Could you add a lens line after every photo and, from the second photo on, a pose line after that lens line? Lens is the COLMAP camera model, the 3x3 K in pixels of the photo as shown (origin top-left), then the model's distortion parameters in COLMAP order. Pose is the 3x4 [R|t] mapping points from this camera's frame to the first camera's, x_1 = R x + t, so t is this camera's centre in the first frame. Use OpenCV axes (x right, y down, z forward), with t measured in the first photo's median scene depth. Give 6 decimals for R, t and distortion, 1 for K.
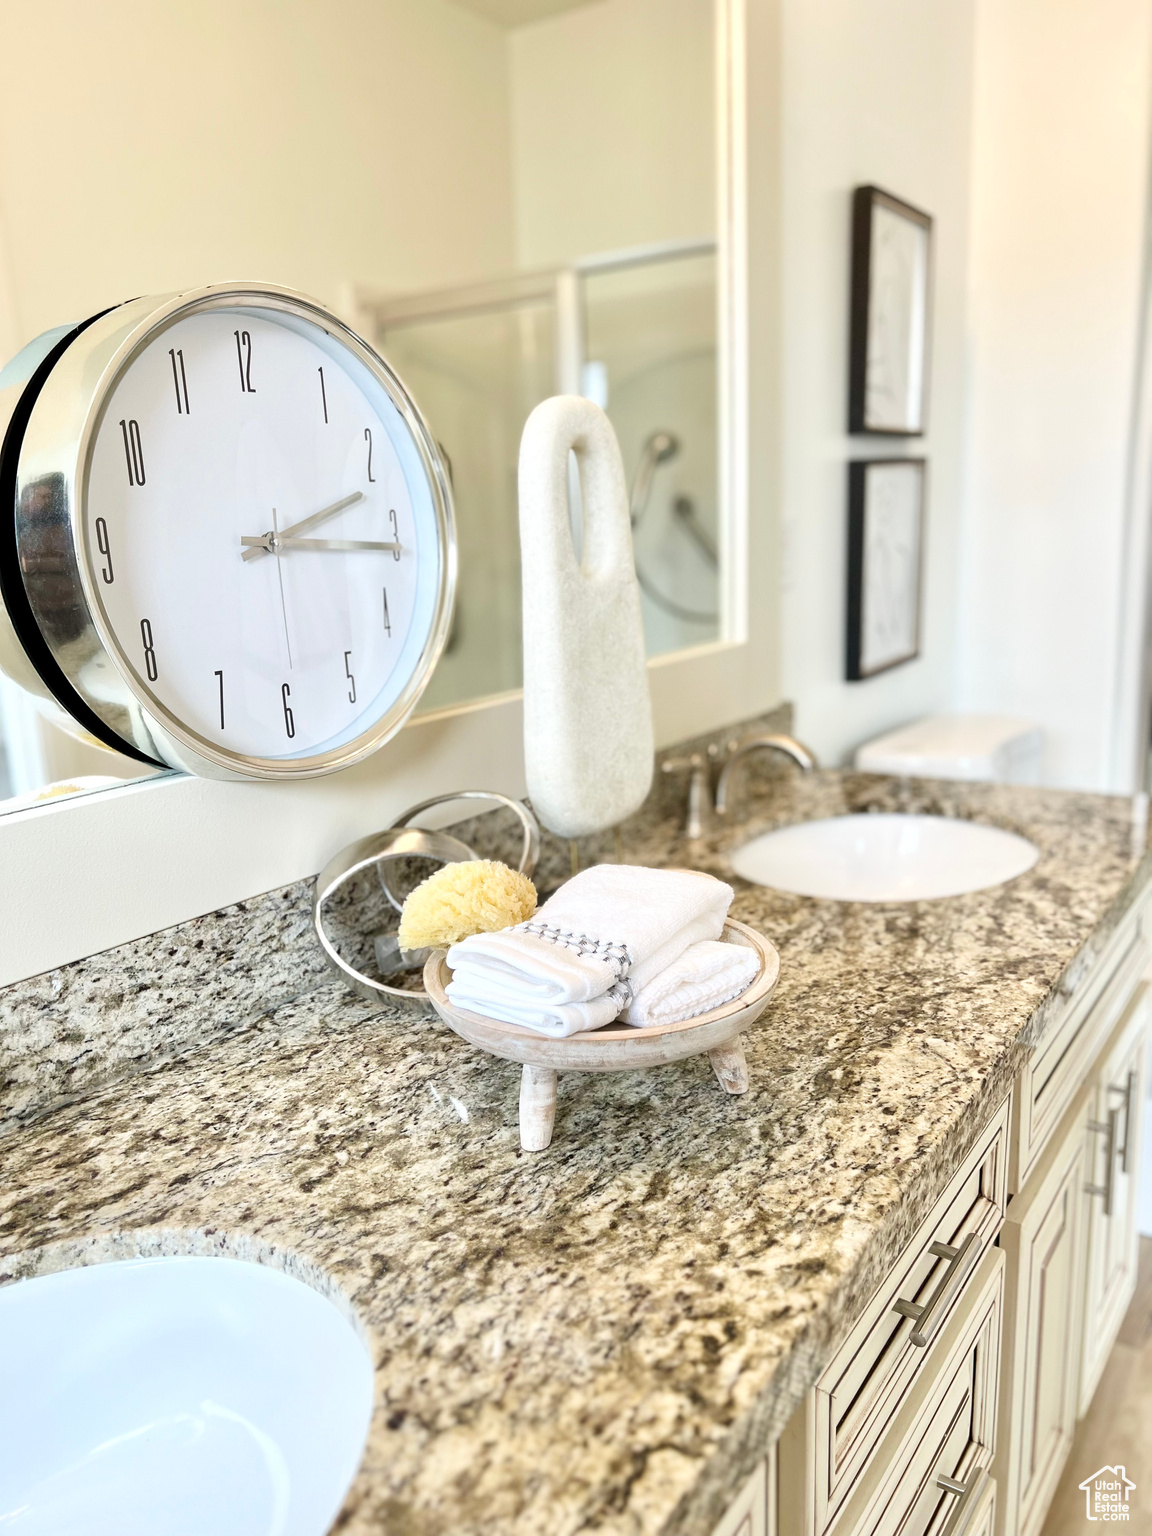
lens RADIAL K [[1159.8, 0, 569.2], [0, 1159.8, 770.9], [0, 0, 1]] dist [0.036874, -0.035899]
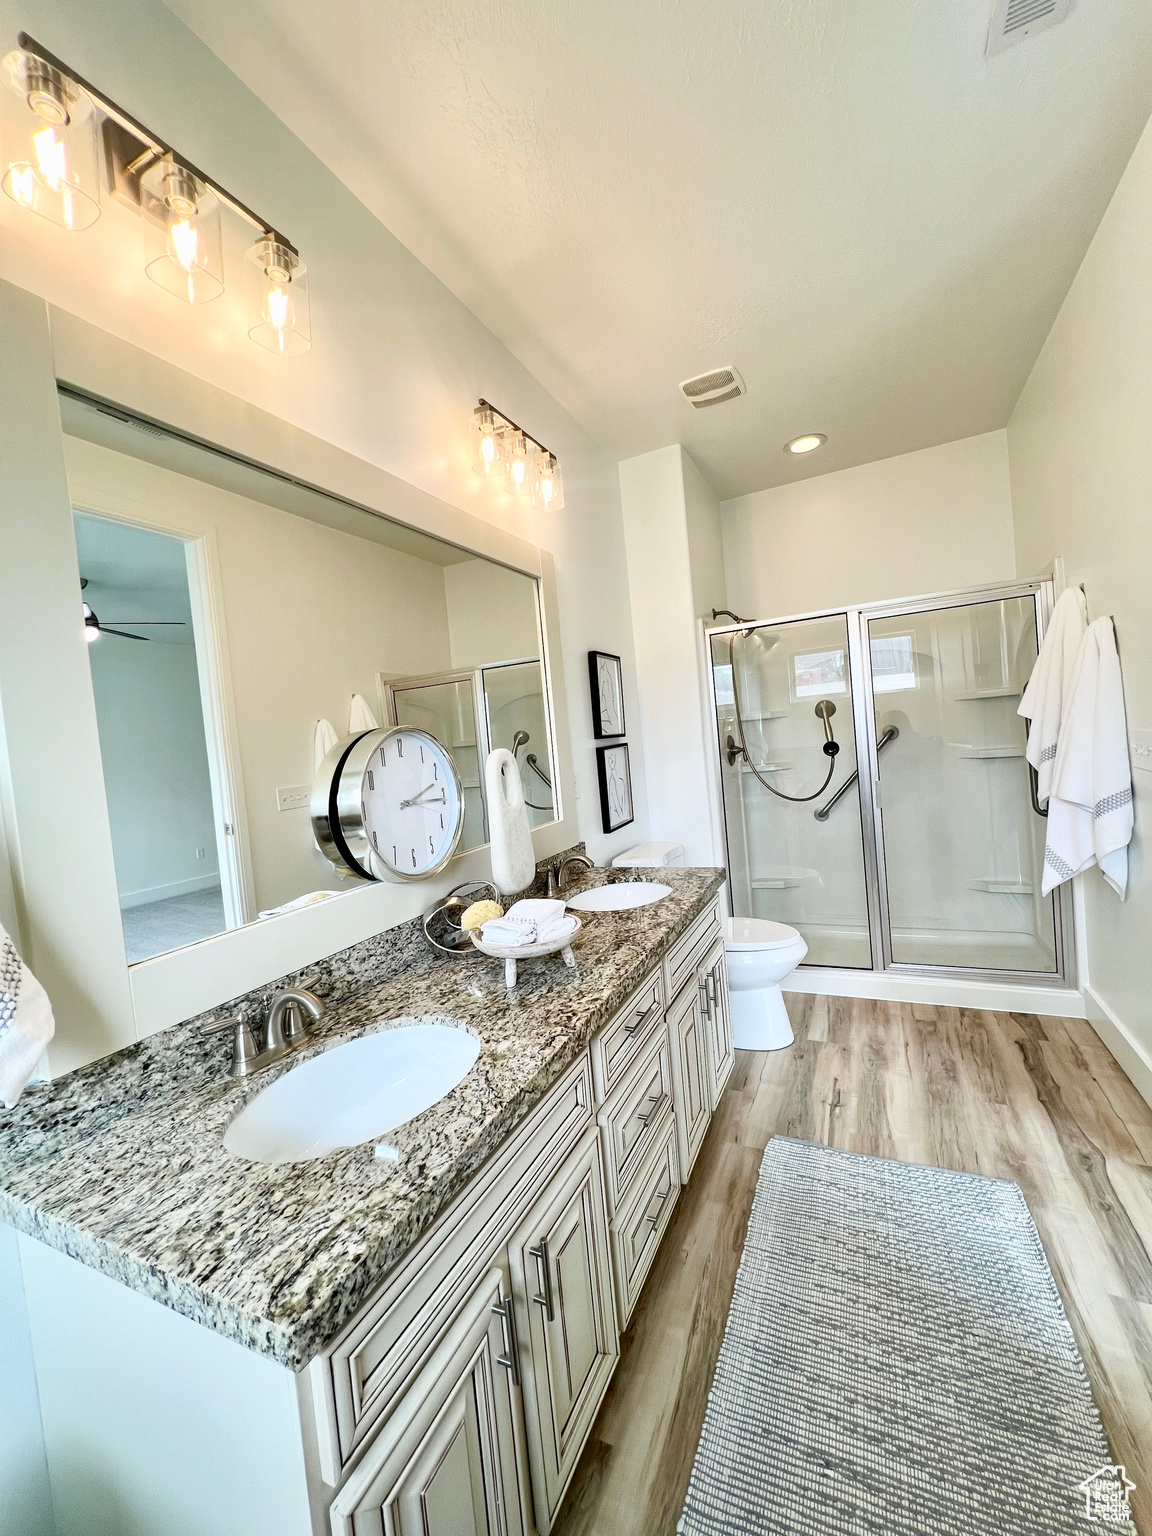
lens RADIAL K [[616.0, 0, 568.7], [0, 616.0, 766.9], [0, 0, 1]] dist [-0.002838, -0.000179]
pose [[0.985393, -0.055961, 0.160837, -0.093481], [0.085557, 0.979299, -0.183446, 0.045213], [-0.147242, 0.194527, 0.969783, -0.659156]]
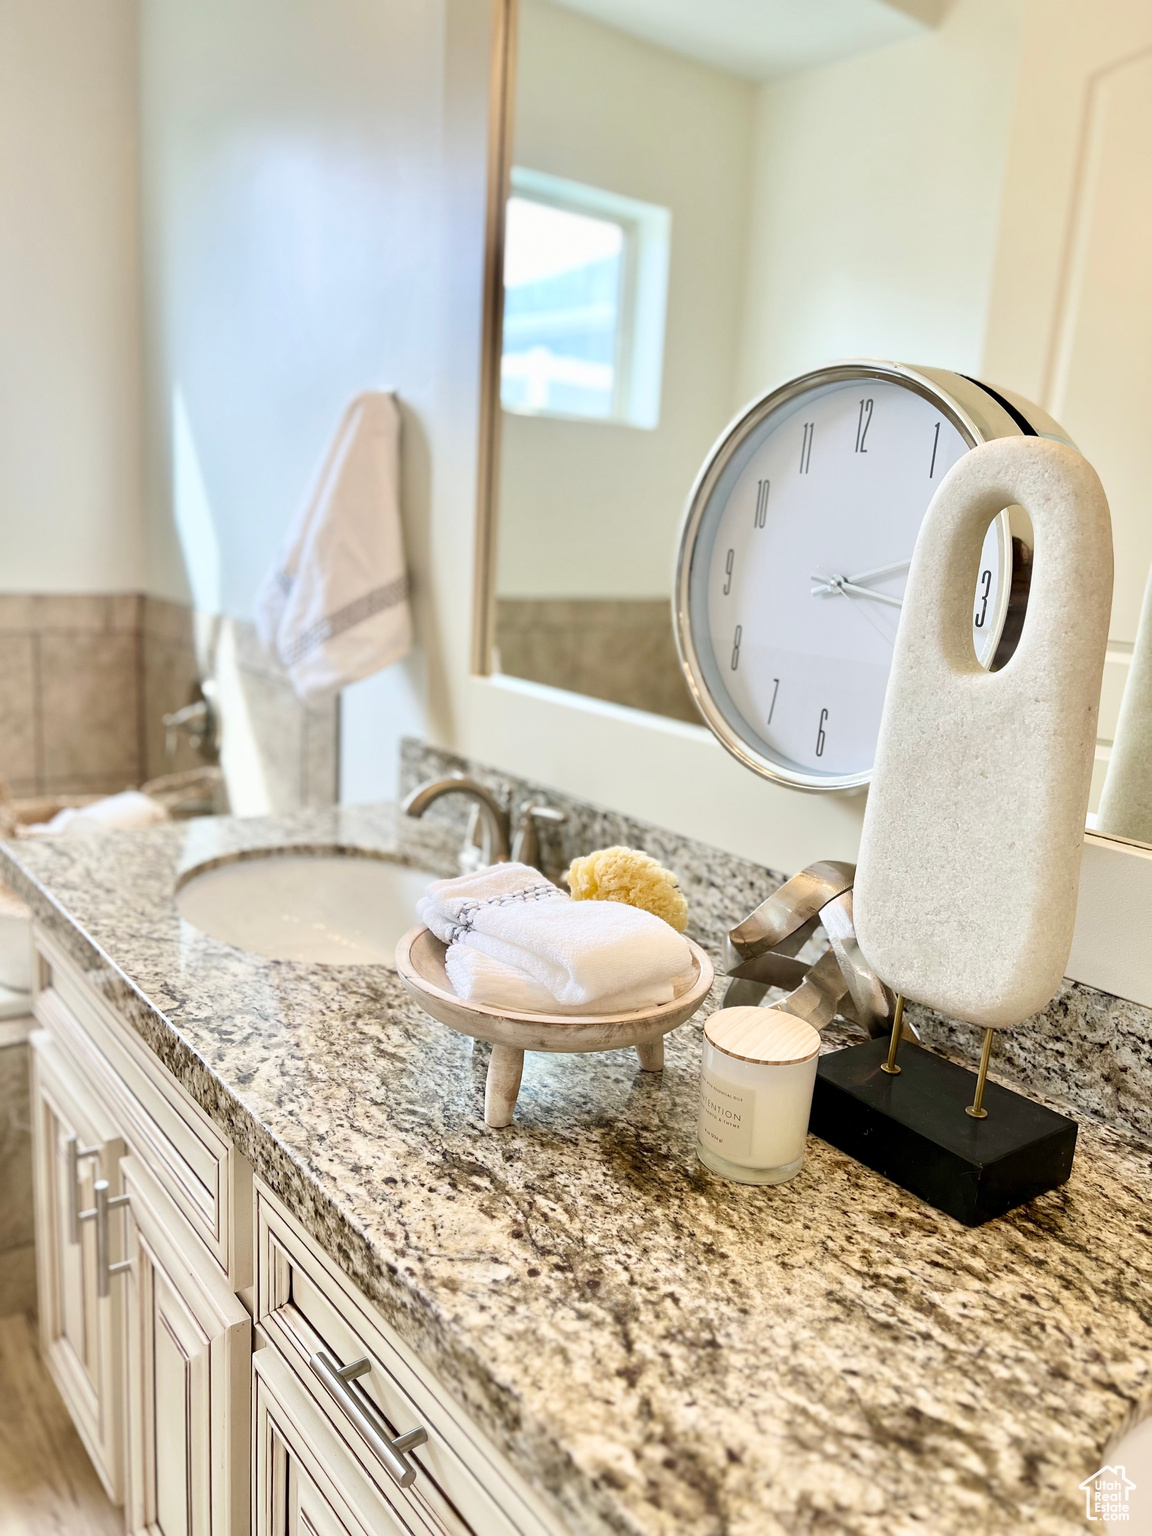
lens RADIAL K [[1159.8, 0, 591.6], [0, 1159.8, 778.1], [0, 0, 1]] dist [0.036874, -0.035899]
pose [[-0.276794, 0.233068, -0.932236, 0.906368], [-0.264168, 0.914305, 0.307020, -0.307163], [0.923905, 0.331249, -0.191505, 1.057095]]
